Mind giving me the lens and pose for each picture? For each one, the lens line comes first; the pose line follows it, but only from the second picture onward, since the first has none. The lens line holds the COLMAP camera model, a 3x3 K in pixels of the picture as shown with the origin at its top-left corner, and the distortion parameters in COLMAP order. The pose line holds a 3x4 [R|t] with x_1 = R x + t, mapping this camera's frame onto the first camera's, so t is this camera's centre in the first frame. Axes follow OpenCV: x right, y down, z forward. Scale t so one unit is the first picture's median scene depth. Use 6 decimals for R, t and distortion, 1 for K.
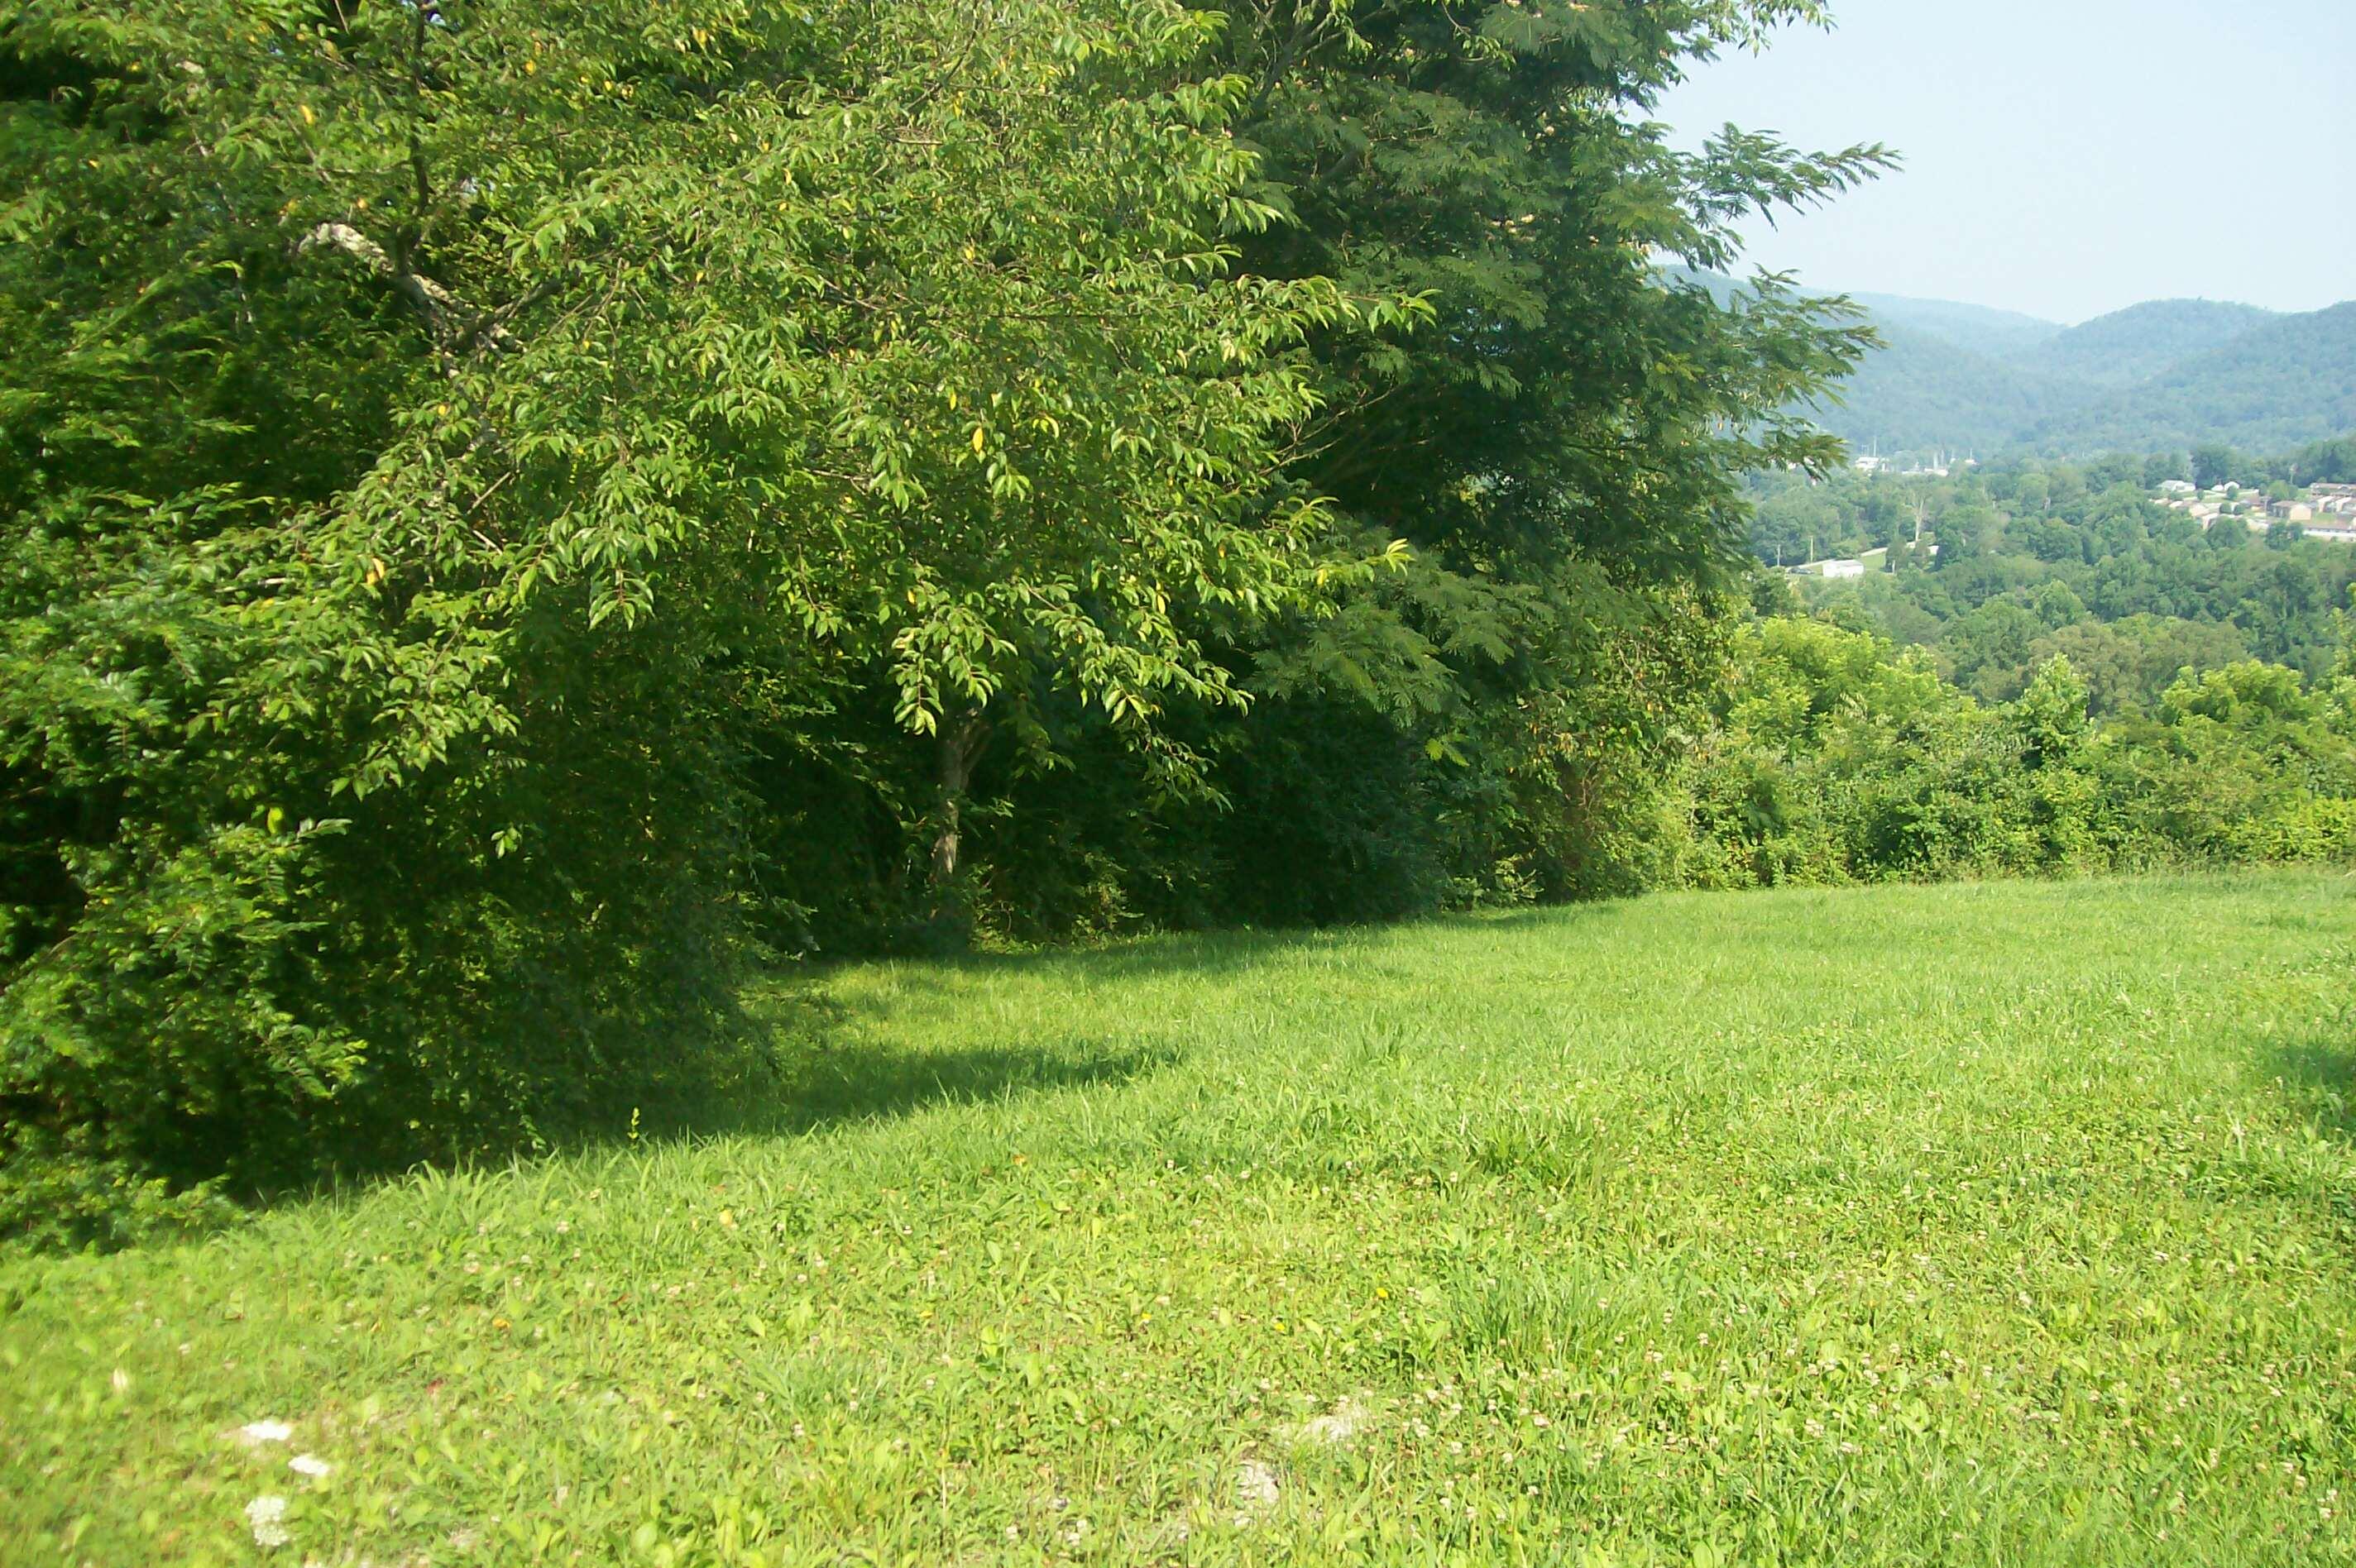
lens RADIAL K [[2509.9, 0, 1187.8], [0, 2509.9, 785.2], [0, 0, 1]] dist [-0.189456, 0.165066]
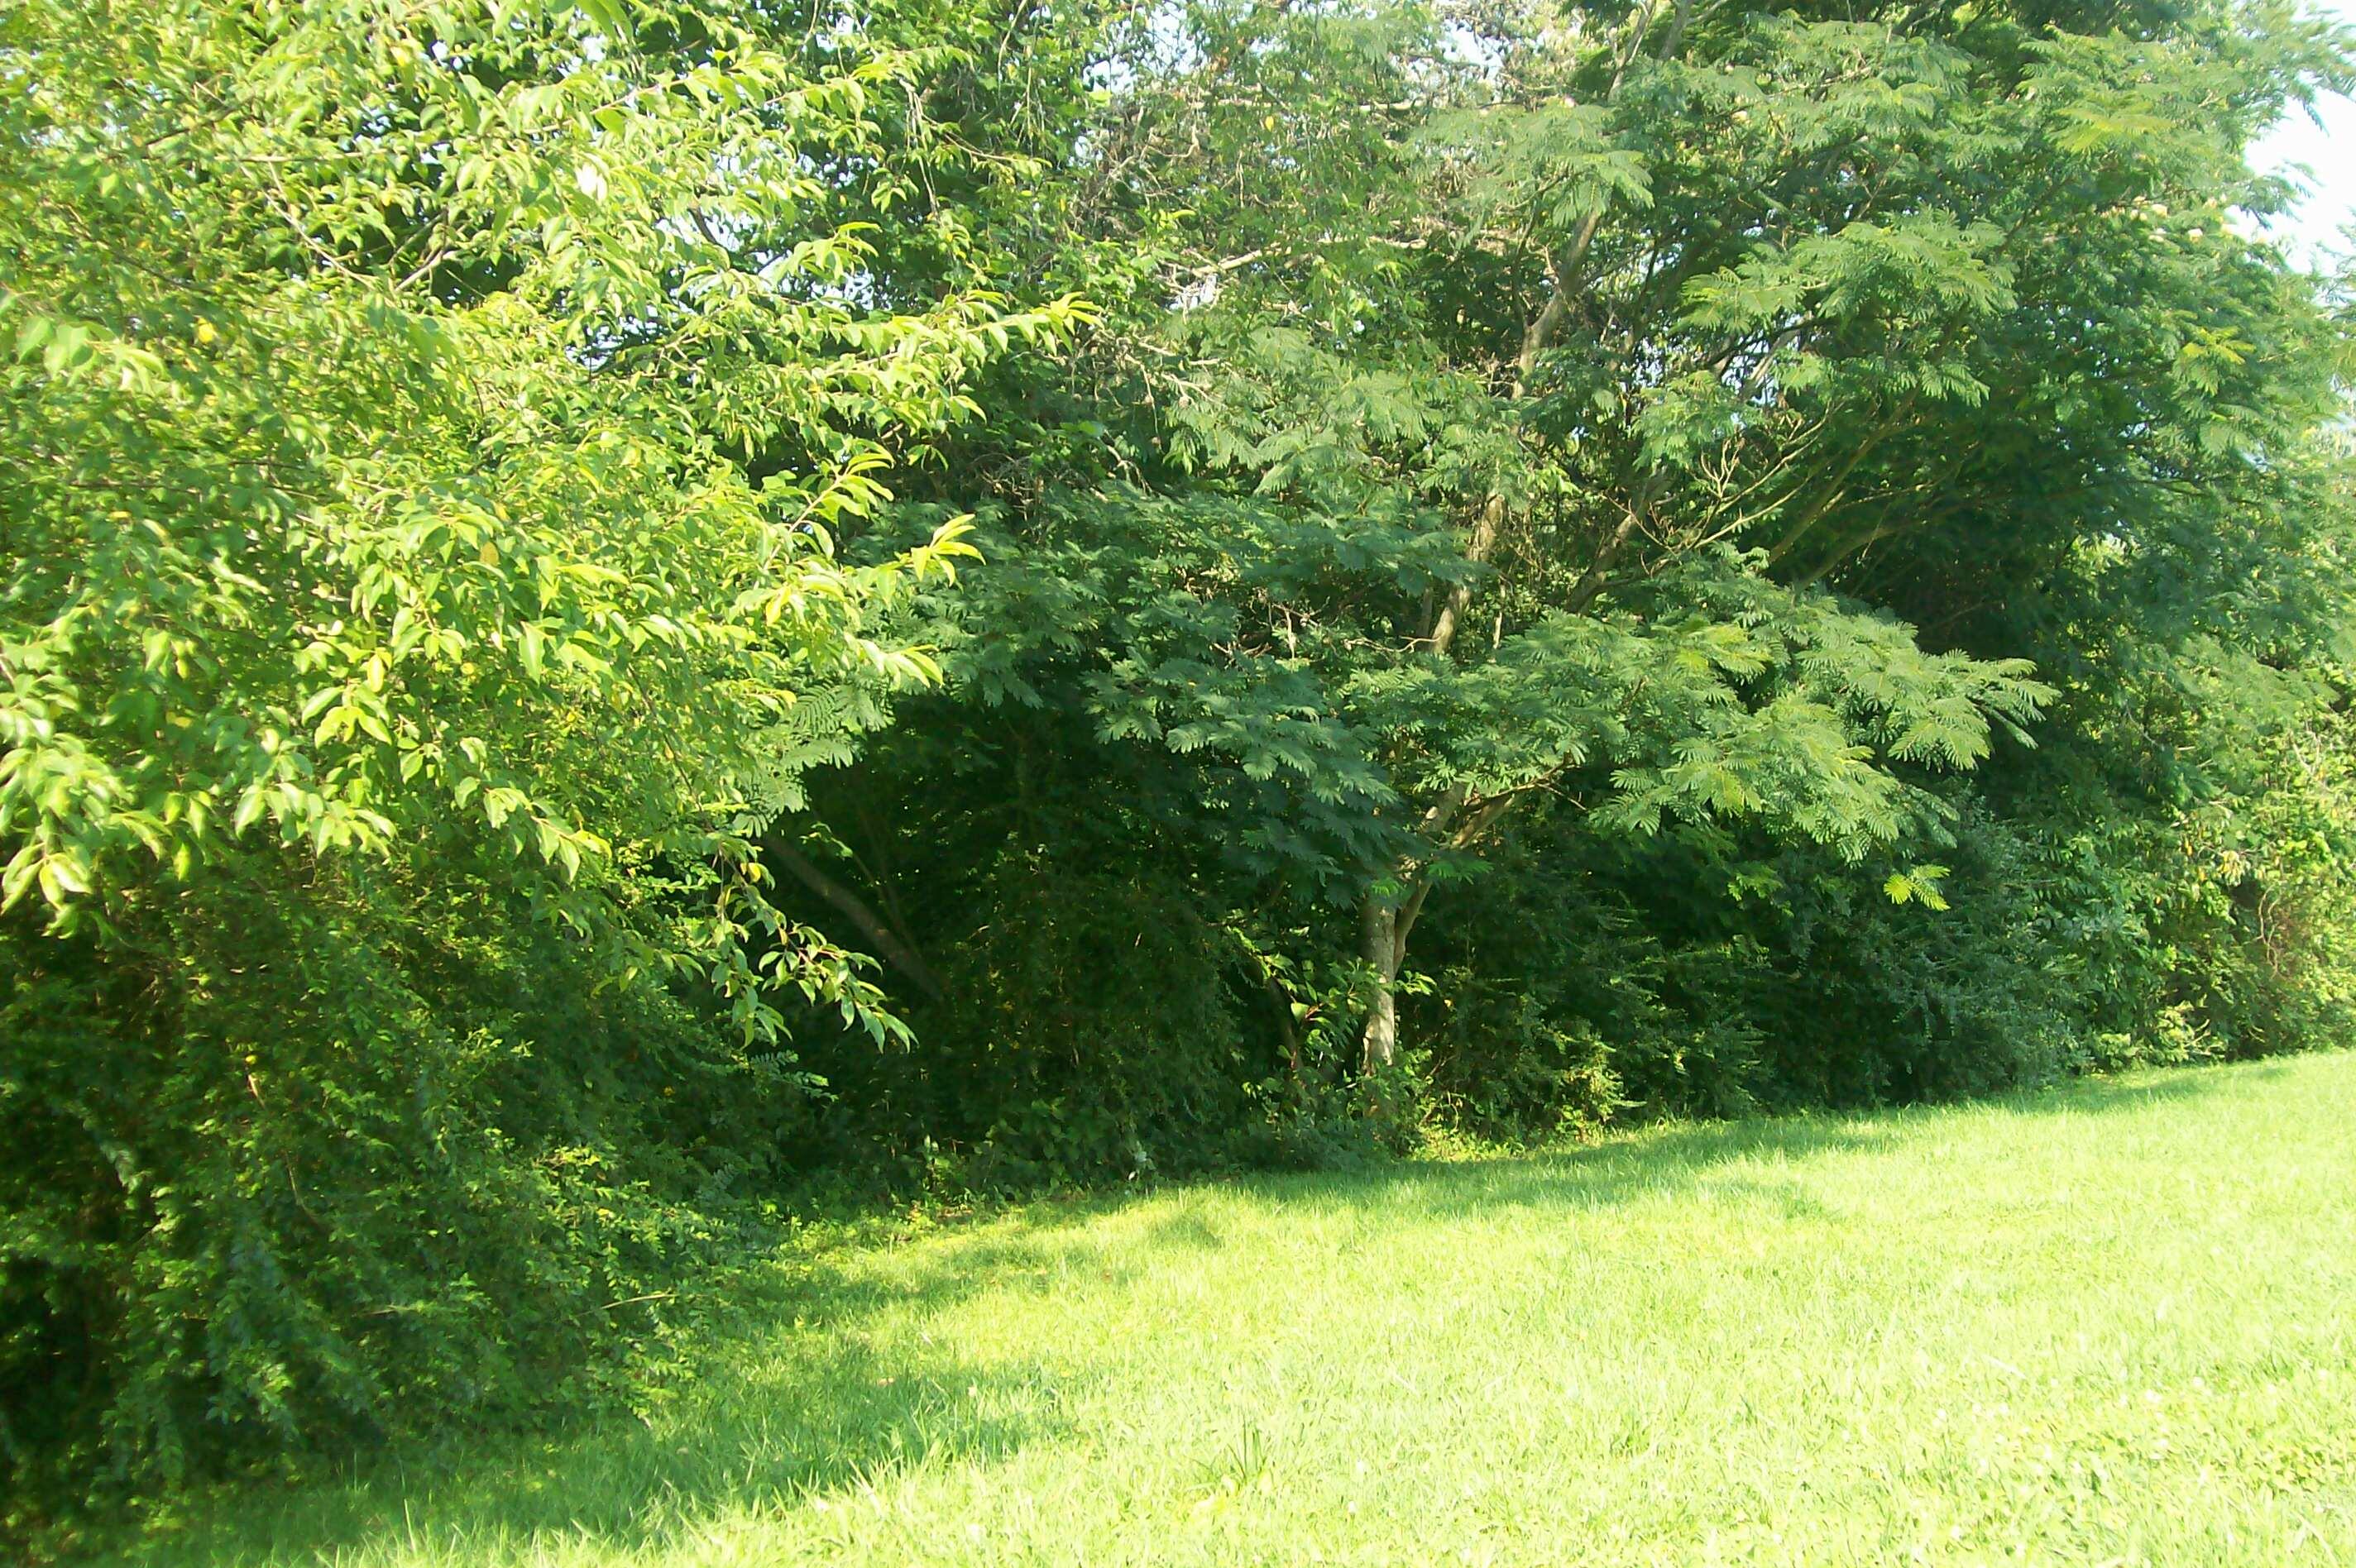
lens RADIAL K [[2443.6, 0, 1251.5], [0, 2443.6, 782.9], [0, 0, 1]] dist [-0.121573, 0.020554]
pose [[0.952476, -0.059536, -0.298738, 0.082387], [0.040787, 0.996809, -0.068612, -0.002596], [0.301870, 0.053166, 0.951866, 0.162244]]
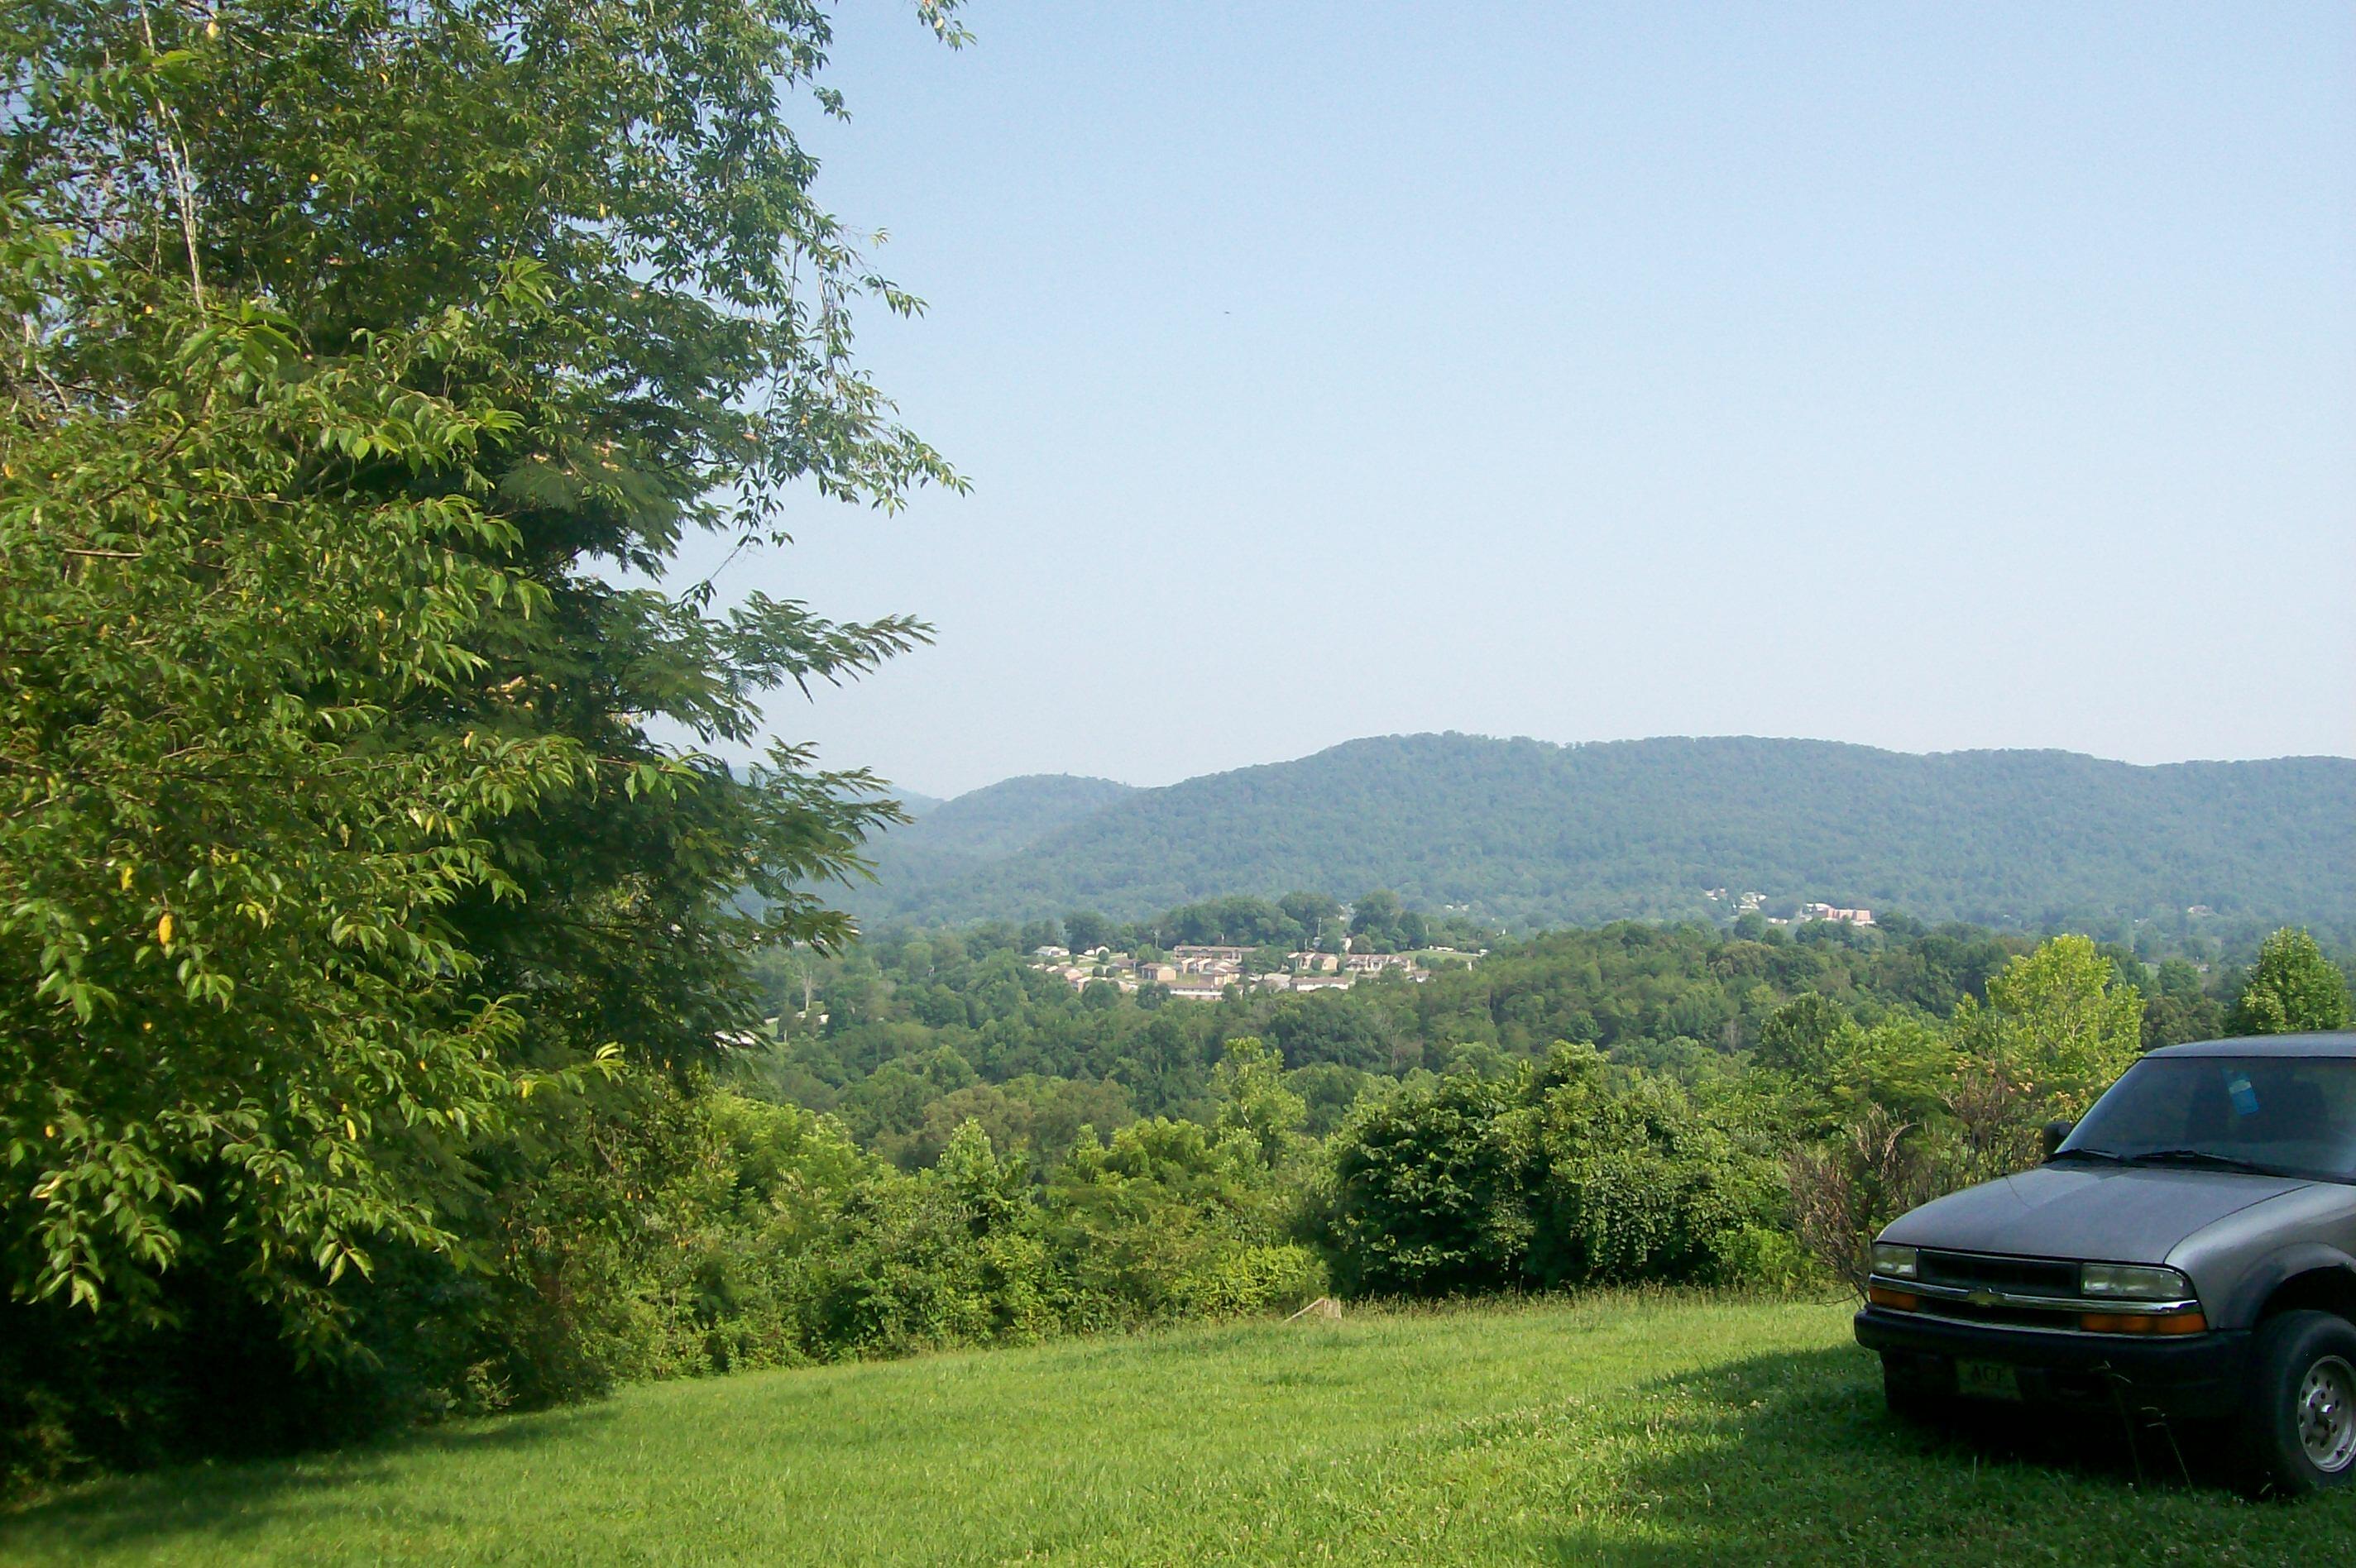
lens RADIAL K [[2509.9, 0, 1187.8], [0, 2509.9, 785.2], [0, 0, 1]] dist [-0.189456, 0.165066]
pose [[0.903896, 0.019950, 0.427286, -0.029080], [0.060937, 0.982718, -0.174792, -0.007051], [-0.423389, 0.184031, 0.887059, 0.042148]]
